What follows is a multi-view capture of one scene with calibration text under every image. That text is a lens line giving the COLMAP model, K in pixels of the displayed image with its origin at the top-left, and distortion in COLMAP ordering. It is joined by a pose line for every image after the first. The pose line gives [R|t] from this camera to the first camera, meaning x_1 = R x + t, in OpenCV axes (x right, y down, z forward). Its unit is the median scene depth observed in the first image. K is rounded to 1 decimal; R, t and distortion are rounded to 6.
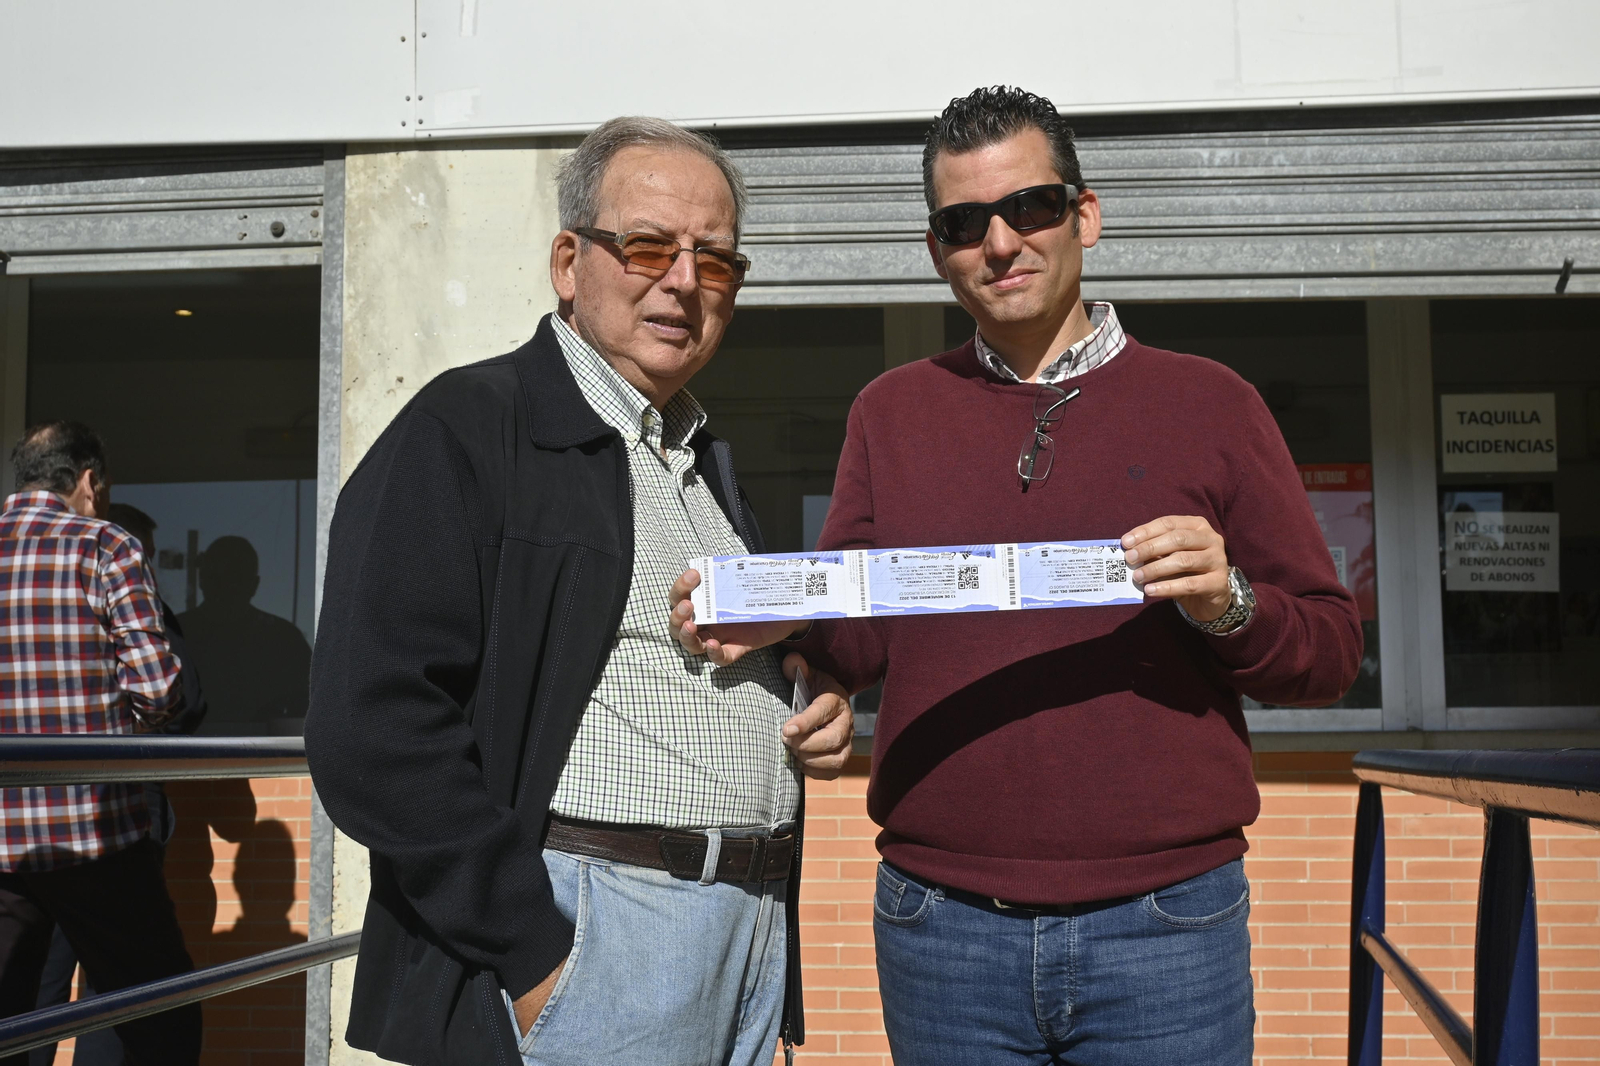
lens RADIAL K [[2238.0, 0, 784.9], [0, 2238.0, 544.9], [0, 0, 1]] dist [-0.000934, 0.000000]
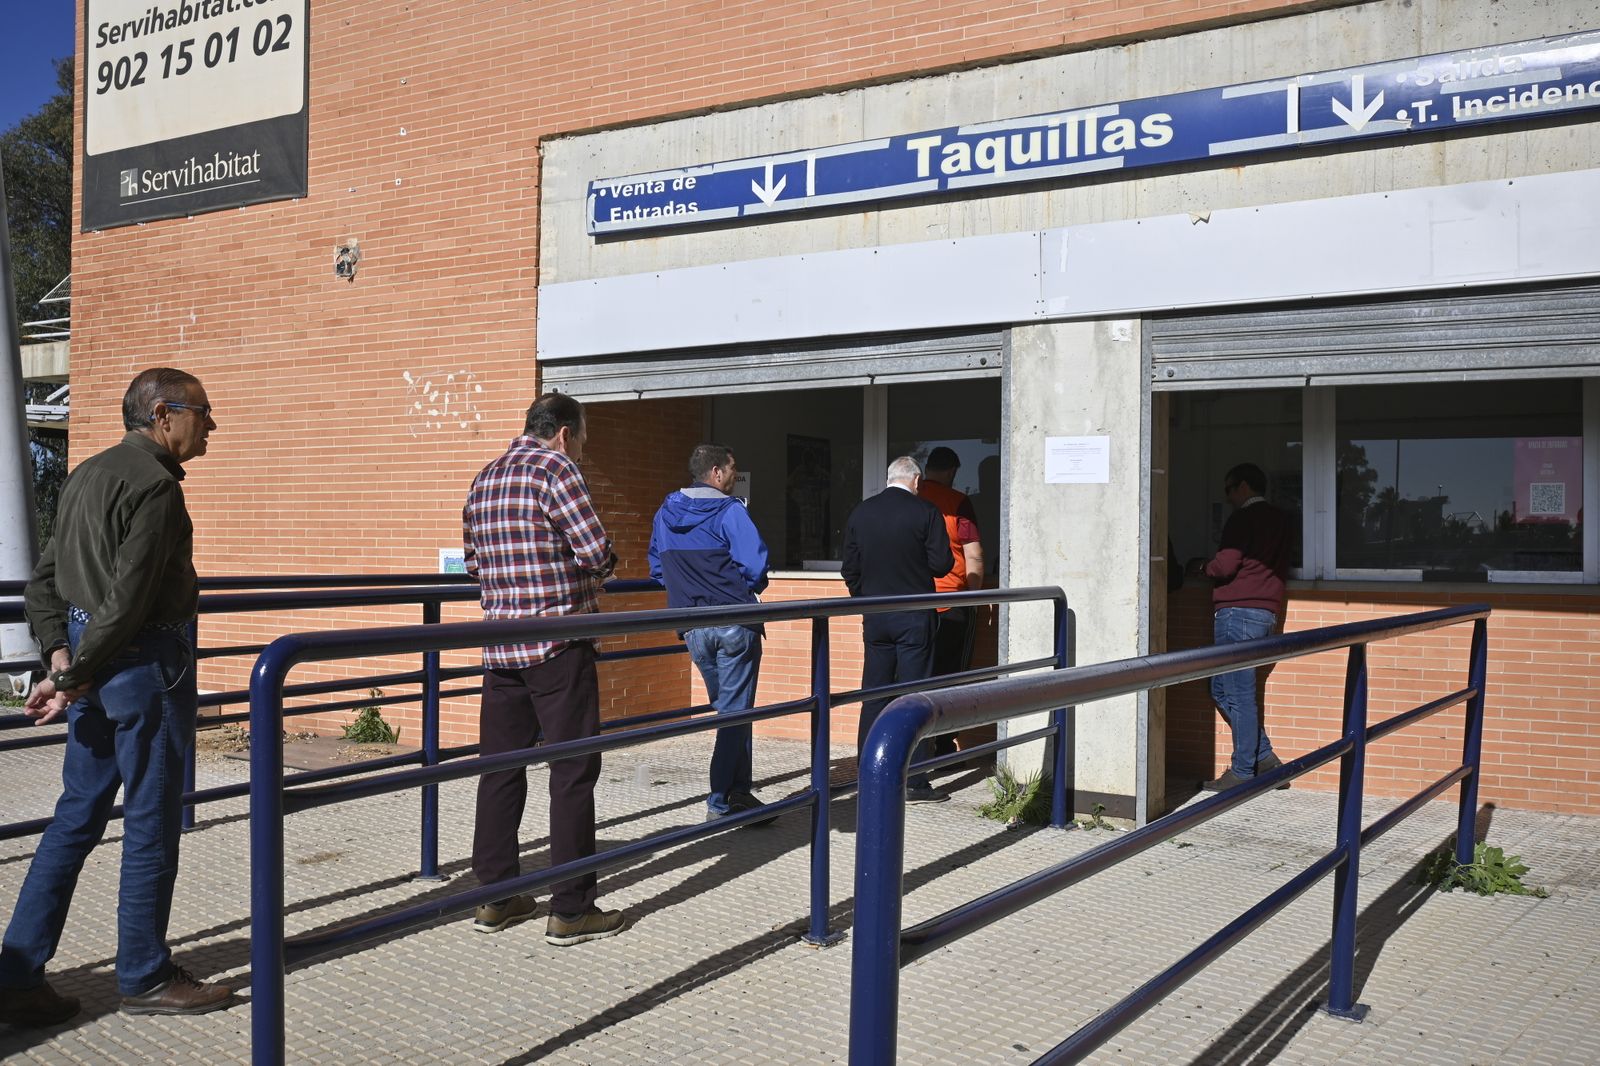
lens RADIAL K [[1404.1, 0, 796.4], [0, 1404.1, 534.8], [0, 0, 1]] dist [-0.010695, 0.001738]
pose [[0.909072, 0.011157, -0.416490, 0.205746], [0.026042, 0.996165, 0.083528, -0.091215], [0.415824, -0.086779, 0.905295, -0.408592]]
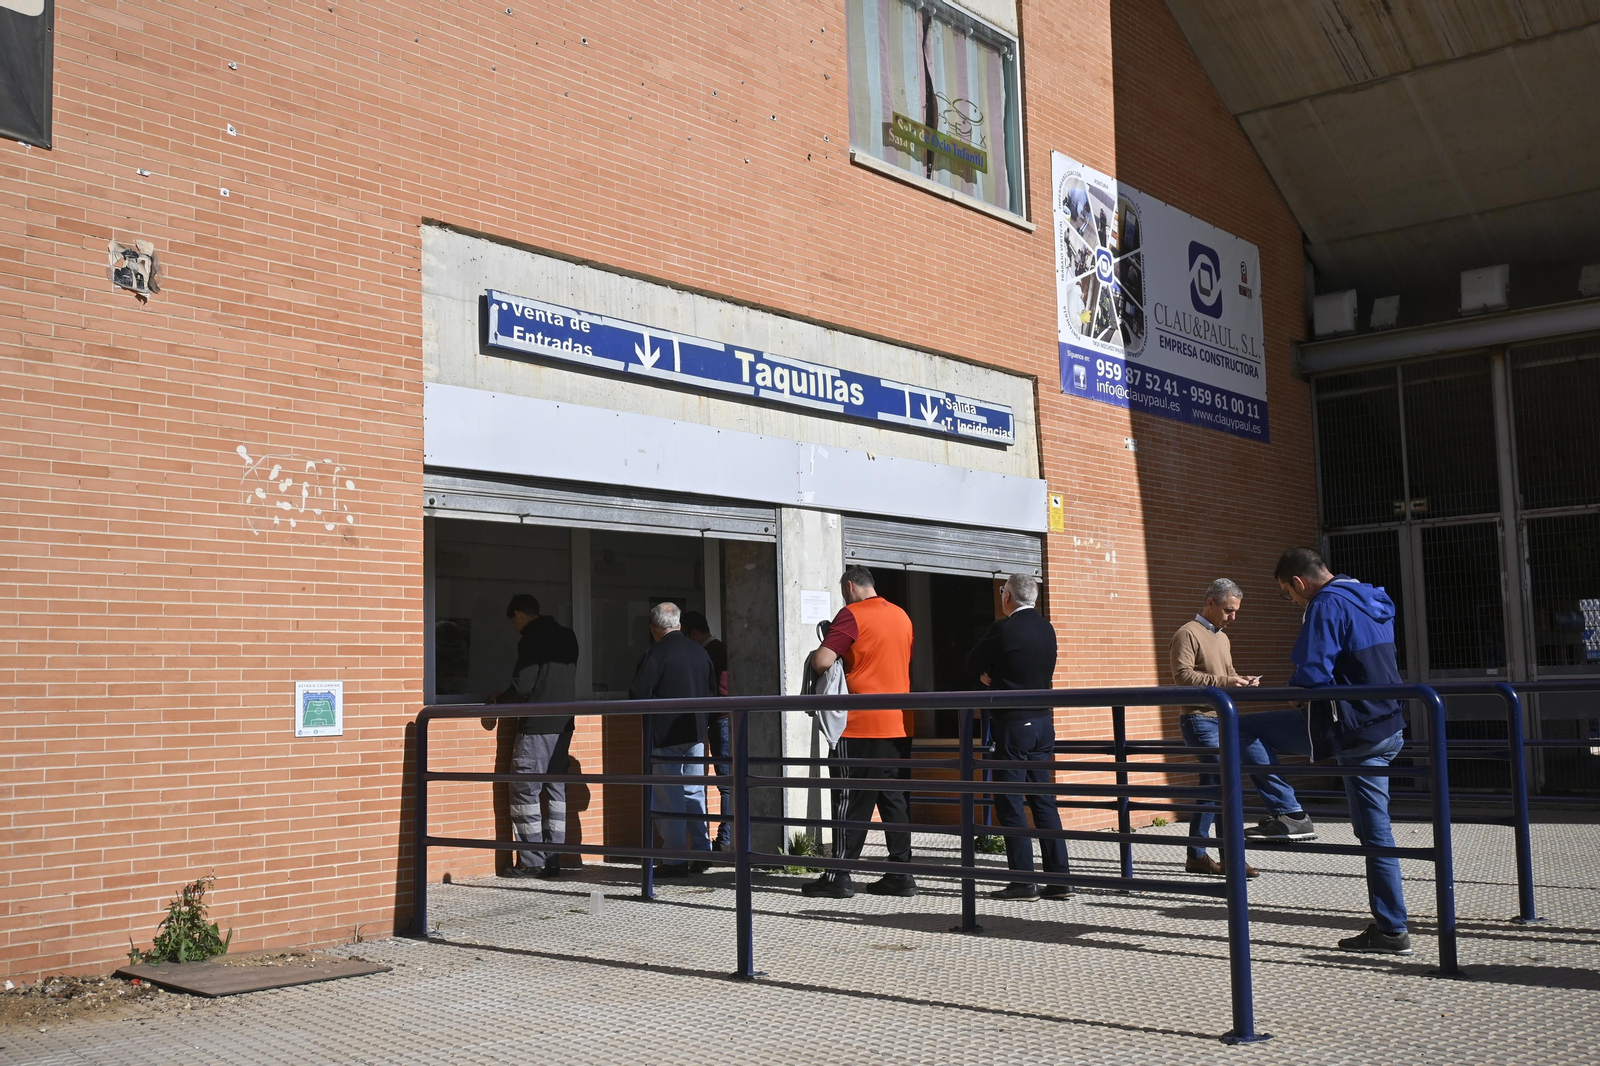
lens RADIAL K [[1578.7, 0, 766.1], [0, 1578.7, 536.5], [0, 0, 1]] dist [-0.006143, 0.000000]
pose [[0.585660, 0.072484, 0.807310, -2.006811], [-0.059479, 0.997152, -0.046379, -0.032812], [-0.808372, -0.020856, 0.588303, -0.269118]]
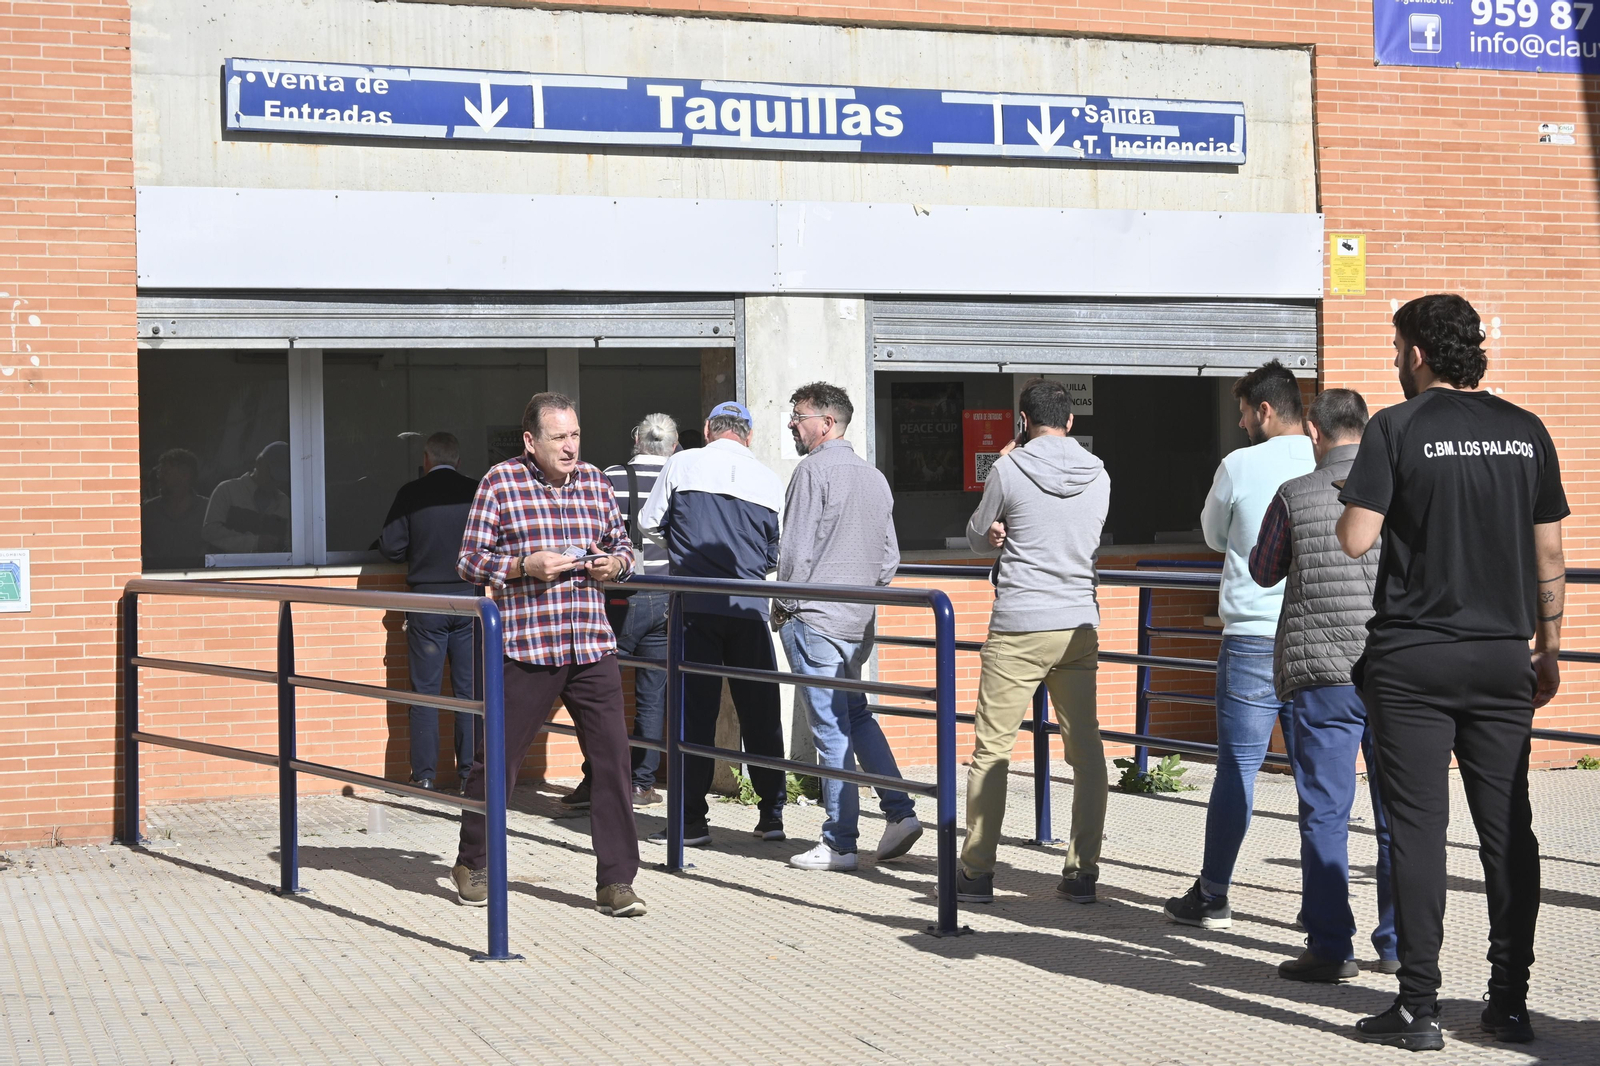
lens RADIAL K [[3526.8, 0, 810.8], [0, 3526.8, 521.7], [0, 0, 1]] dist [0.015548, 0.000000]
pose [[0.846534, -0.011341, 0.532214, -2.025020], [-0.040441, 0.995514, 0.085538, -0.258702], [-0.530797, -0.093934, 0.842277, -2.003849]]
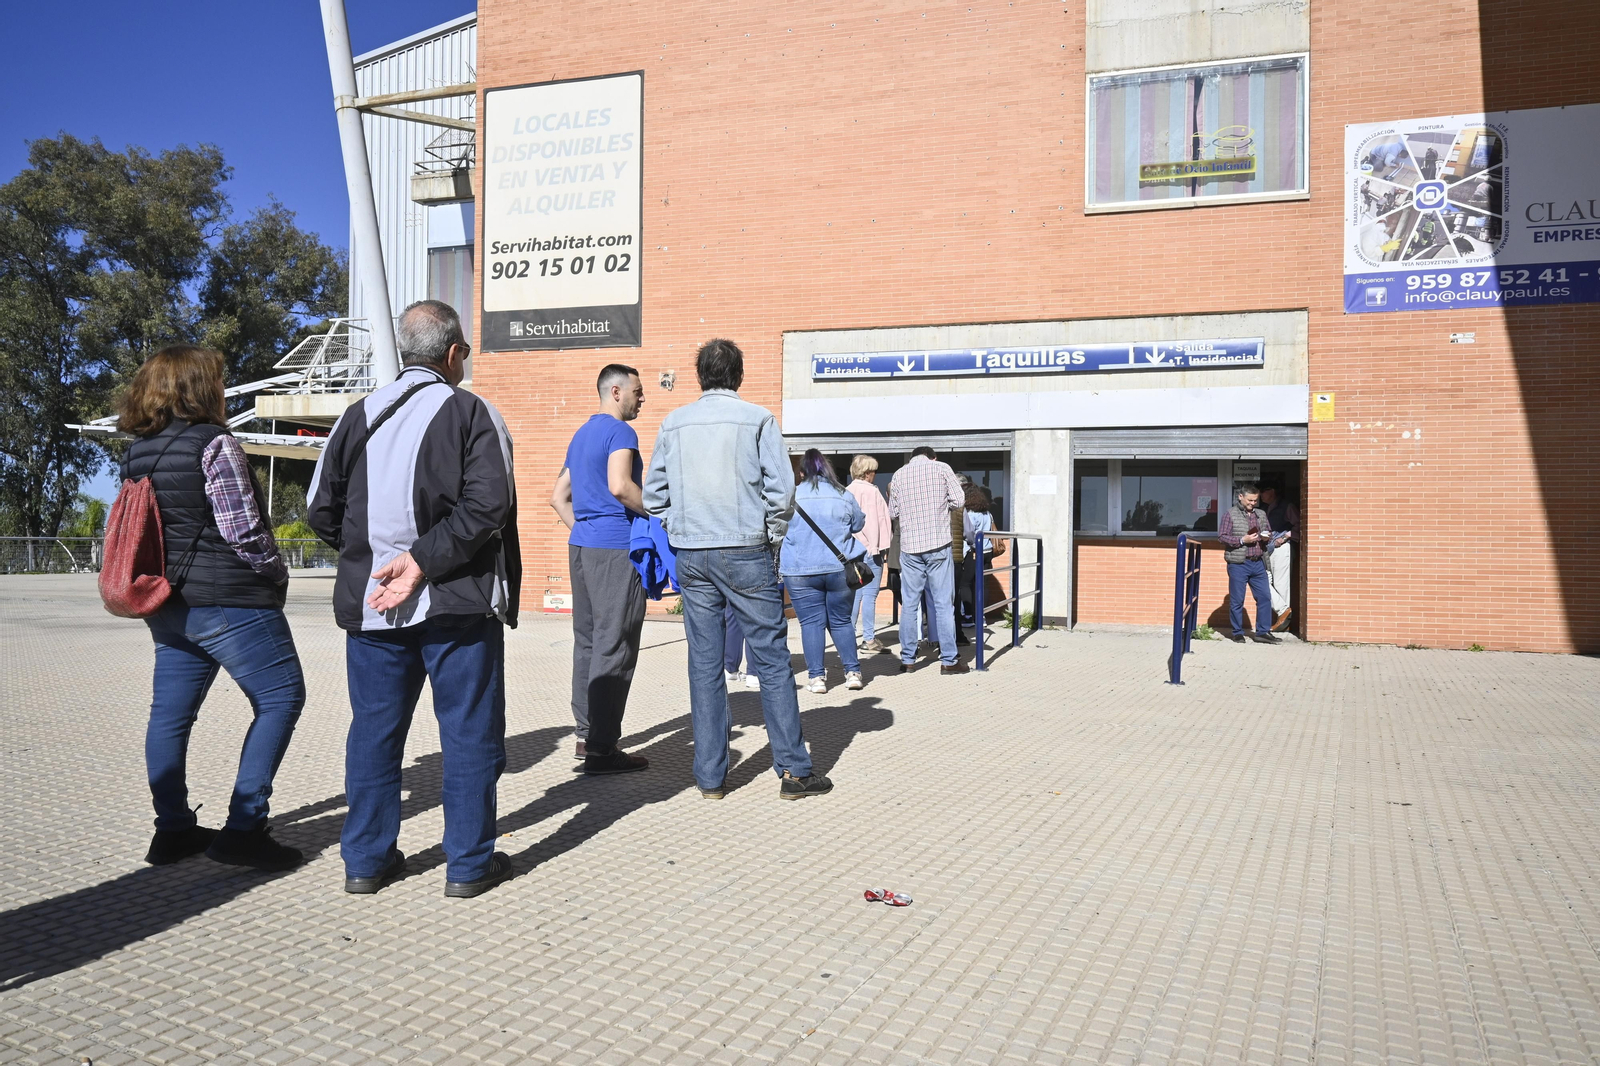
lens RADIAL K [[1109.2, 0, 801.4], [0, 1109.2, 541.1], [0, 0, 1]] dist [-0.005637, 0.002396]
pose [[0.979965, 0.017395, -0.198408, -0.169330], [0.000846, 0.995806, 0.091481, -0.156977], [0.199167, -0.089816, 0.975841, -1.887758]]
